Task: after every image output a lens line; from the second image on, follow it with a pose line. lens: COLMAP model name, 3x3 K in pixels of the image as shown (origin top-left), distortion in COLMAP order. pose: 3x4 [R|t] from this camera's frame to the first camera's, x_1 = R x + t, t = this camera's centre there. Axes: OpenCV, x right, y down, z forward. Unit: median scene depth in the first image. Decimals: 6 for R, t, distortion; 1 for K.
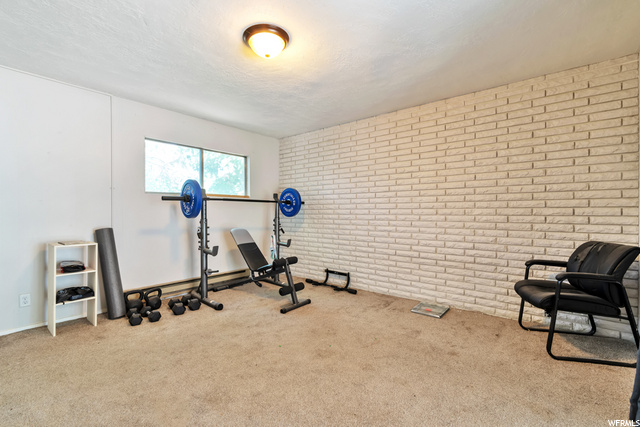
lens RADIAL K [[276.0, 0, 315.2], [0, 276.0, 210.5], [0, 0, 1]] dist [-0.003885, 0.000017]
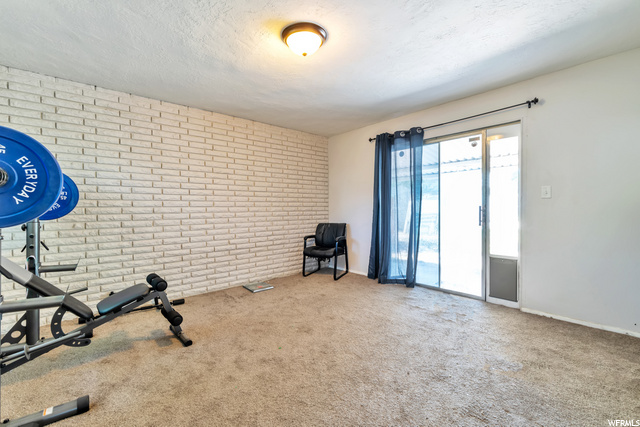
lens RADIAL K [[276.0, 0, 315.5], [0, 276.0, 211.5], [0, 0, 1]] dist [-0.003885, 0.000017]
pose [[0.172825, -0.010152, 0.984900, -0.731376], [0.002399, 0.999948, 0.009886, 0.002760], [-0.984950, 0.000655, 0.172840, 0.493079]]
